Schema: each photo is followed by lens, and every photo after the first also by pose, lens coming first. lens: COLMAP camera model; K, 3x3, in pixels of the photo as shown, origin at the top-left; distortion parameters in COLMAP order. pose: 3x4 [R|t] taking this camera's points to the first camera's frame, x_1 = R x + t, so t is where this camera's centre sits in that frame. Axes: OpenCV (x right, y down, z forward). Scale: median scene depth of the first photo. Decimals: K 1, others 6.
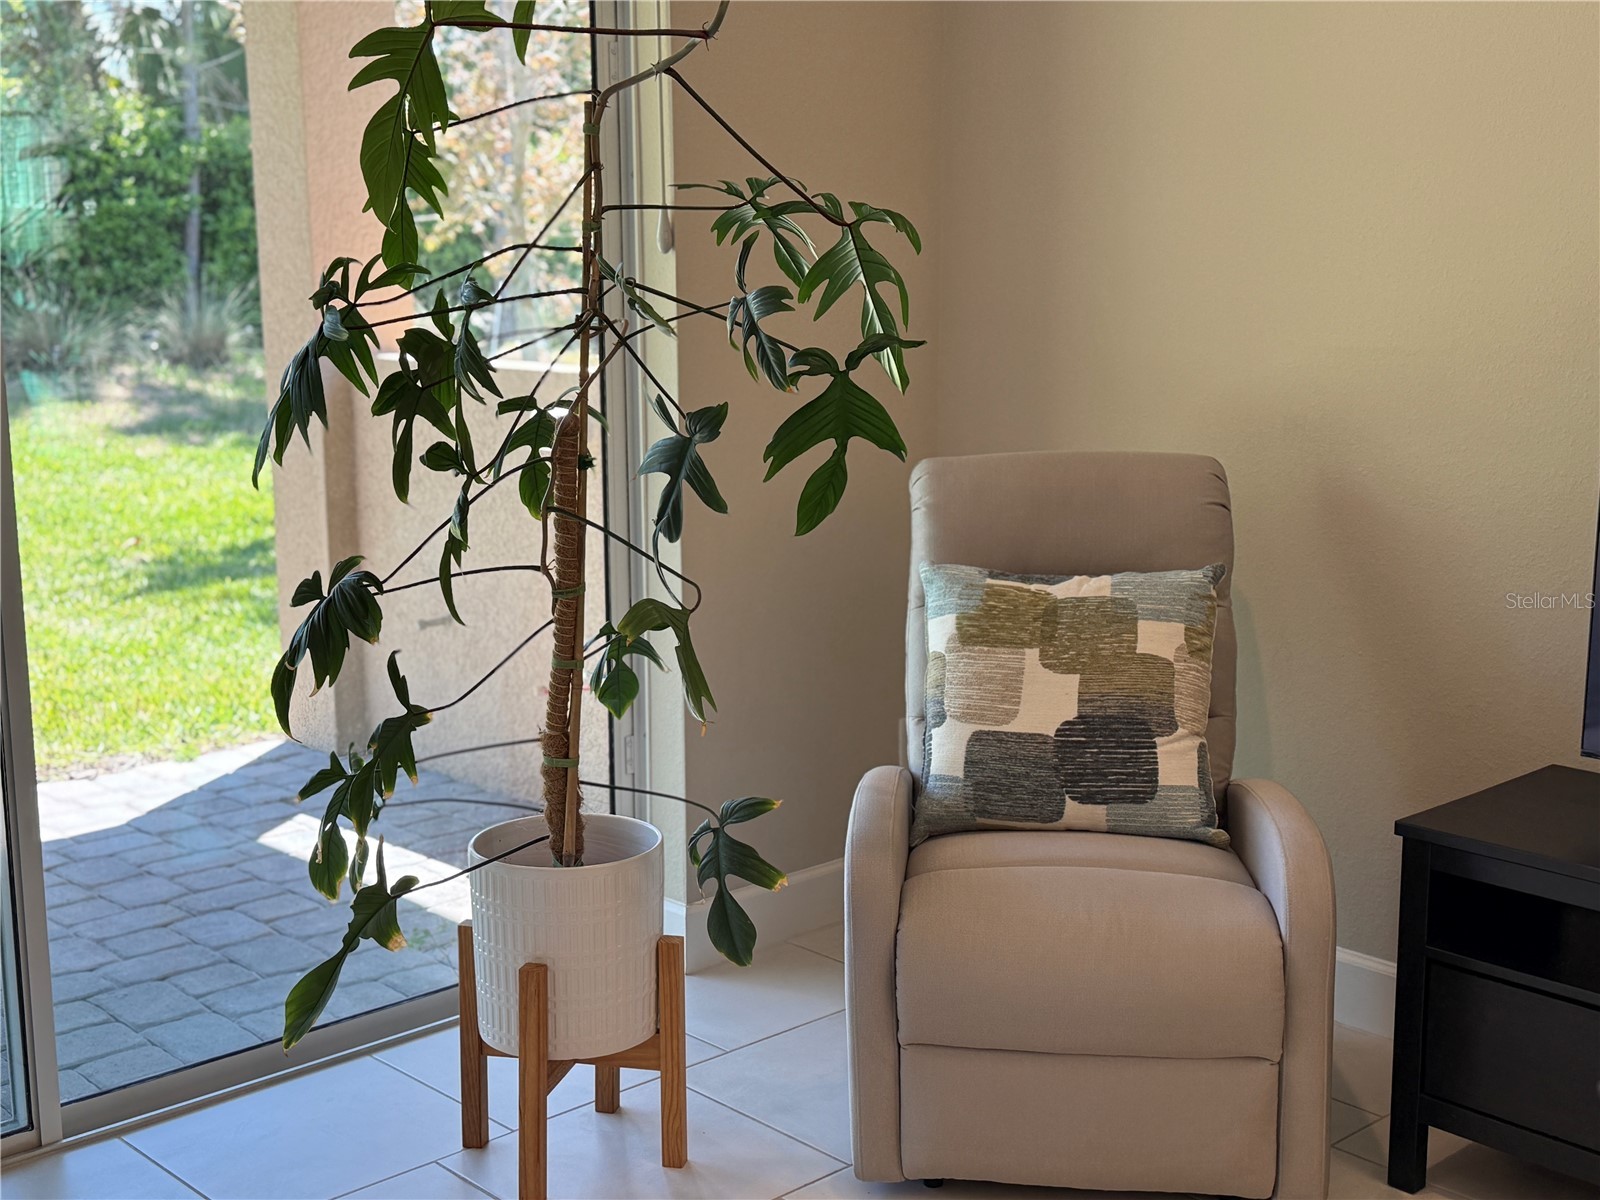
lens RADIAL K [[1954.4, 0, 803.0], [0, 1954.4, 602.7], [0, 0, 1]] dist [0.079096, 0.000000]
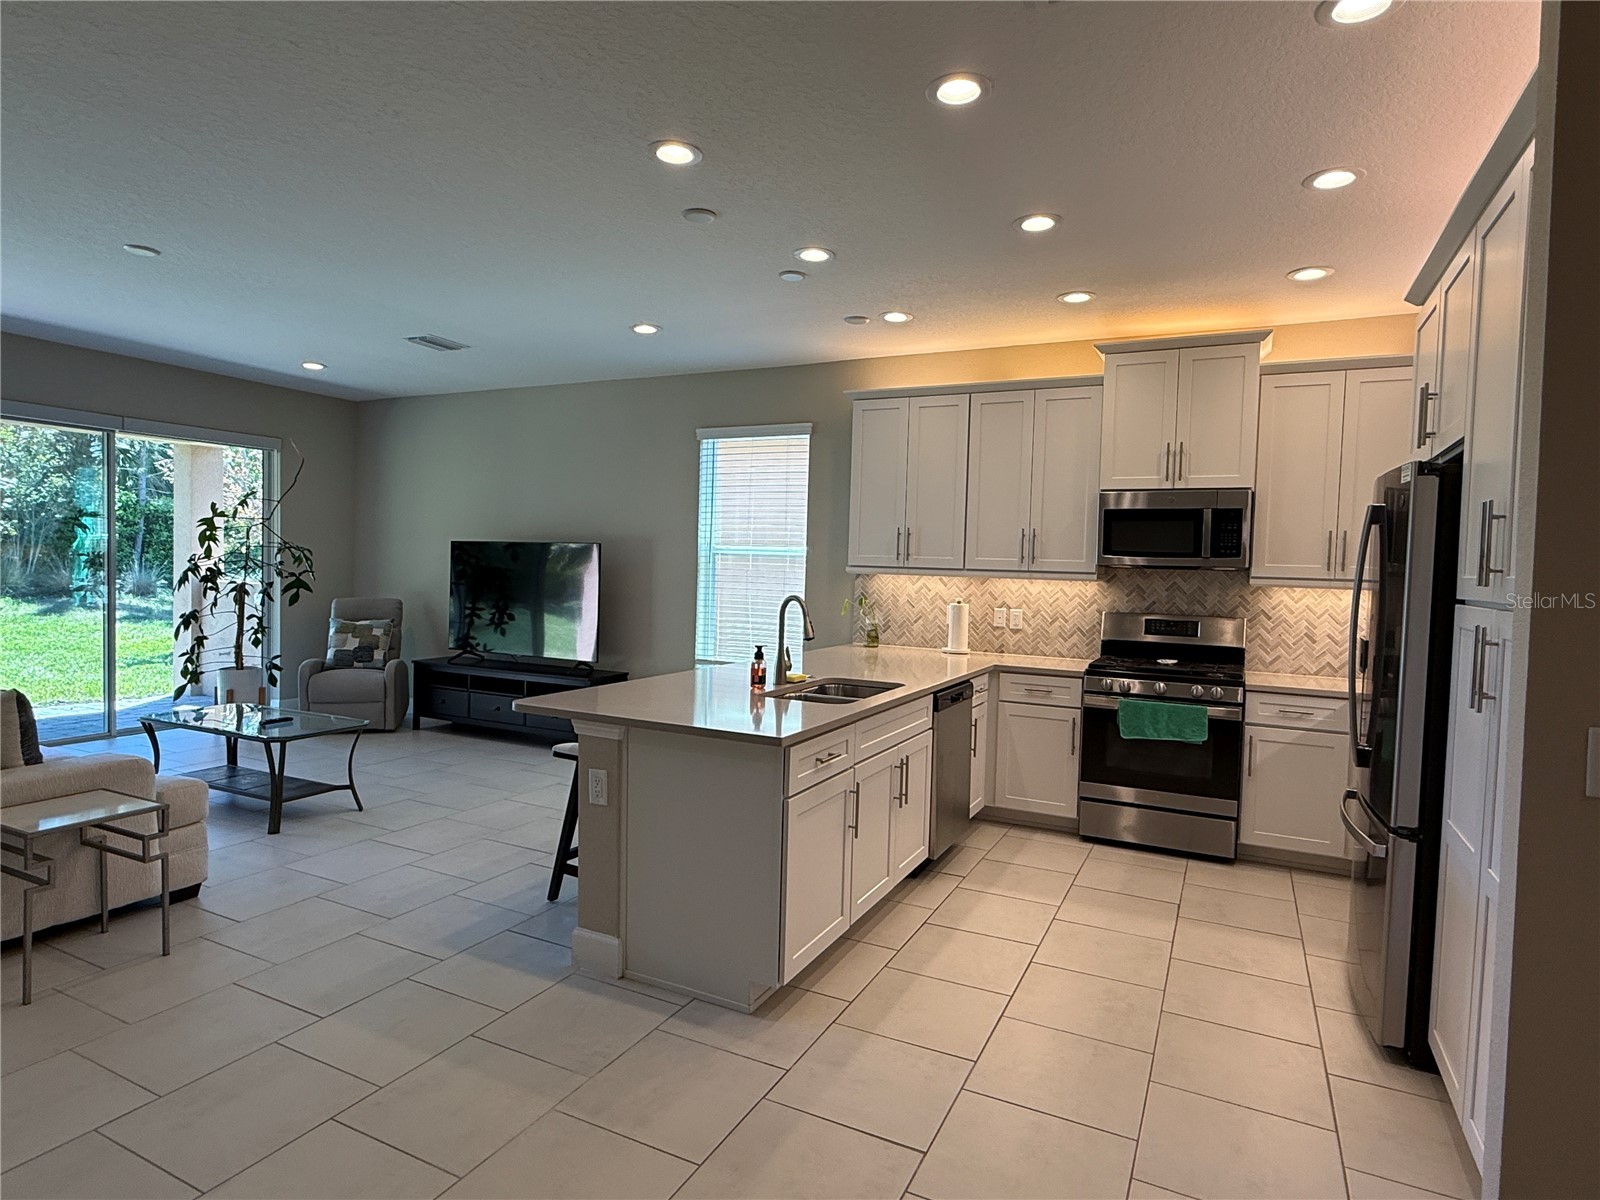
lens RADIAL K [[880.3, 0, 793.4], [0, 880.3, 601.3], [0, 0, 1]] dist [0.001390, 0.000339]
pose [[0.938216, 0.016786, 0.345644, 0.469083], [0.029275, 0.991392, -0.127610, 0.307337], [-0.344811, 0.129845, 0.929648, -1.778641]]
